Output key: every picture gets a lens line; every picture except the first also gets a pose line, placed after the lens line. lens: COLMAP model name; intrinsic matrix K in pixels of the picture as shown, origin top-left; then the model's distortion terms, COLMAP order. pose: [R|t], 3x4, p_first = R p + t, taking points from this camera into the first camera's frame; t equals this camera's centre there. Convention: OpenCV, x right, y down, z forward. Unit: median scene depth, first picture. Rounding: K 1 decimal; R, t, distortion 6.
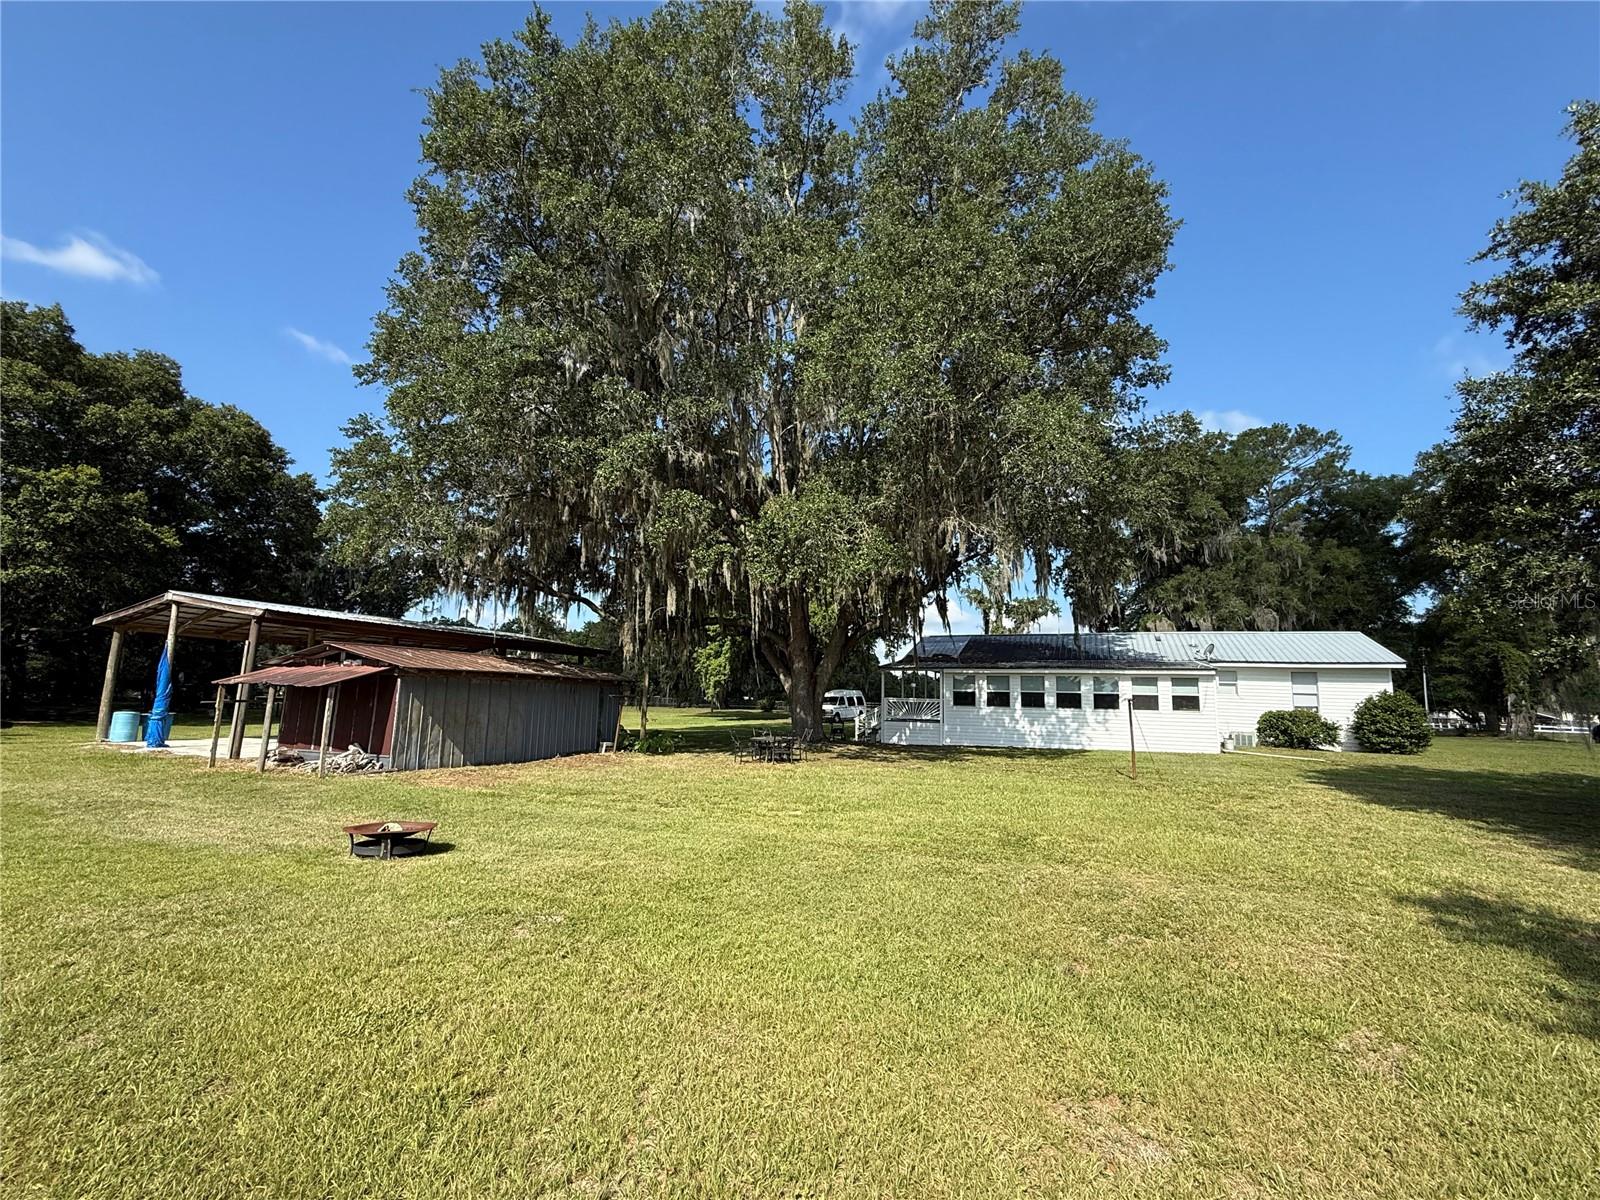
lens RADIAL K [[710.1, 0, 800.0], [0, 710.1, 600.0], [0, 0, 1]] dist [0.000177, 0.000222]
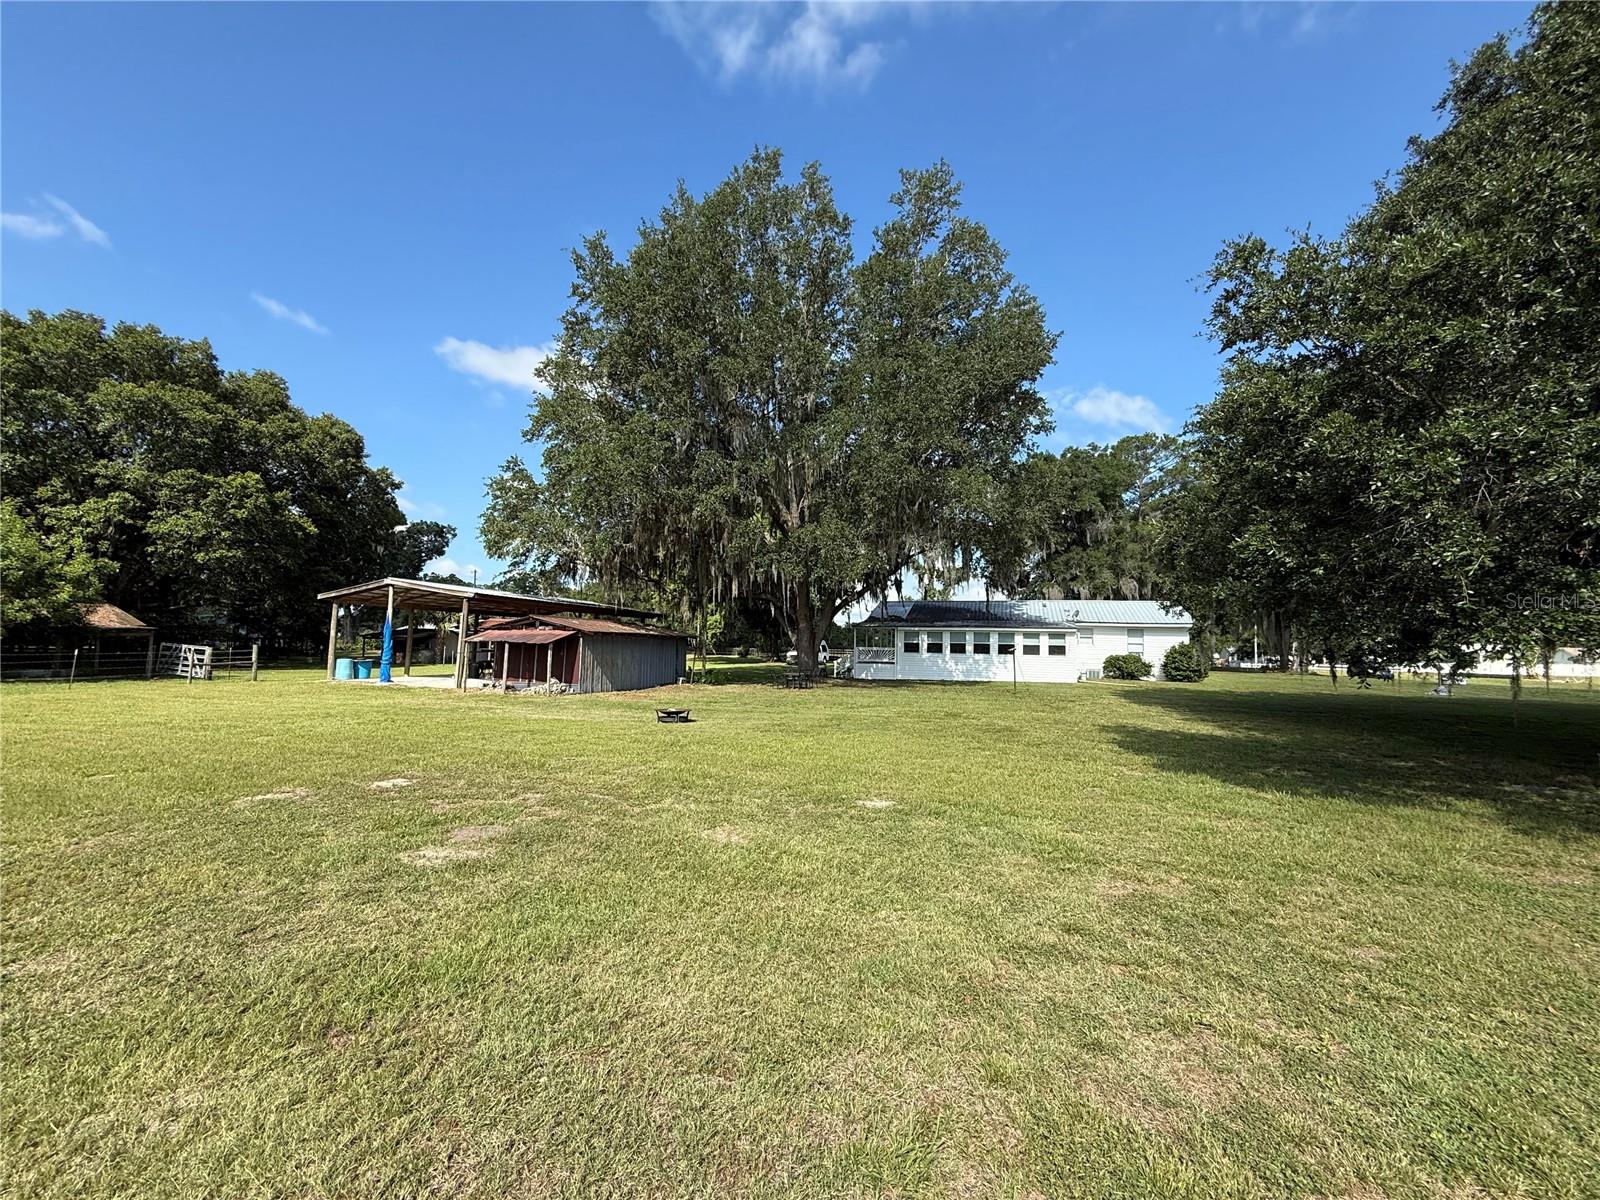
lens RADIAL K [[640.5, 0, 796.3], [0, 640.5, 596.9], [0, 0, 1]] dist [0.002300, 0.000308]
pose [[0.997453, 0.002305, 0.071289, -0.105914], [-0.006728, 0.998062, 0.061867, -0.047645], [-0.071008, -0.062189, 0.995535, -0.304813]]
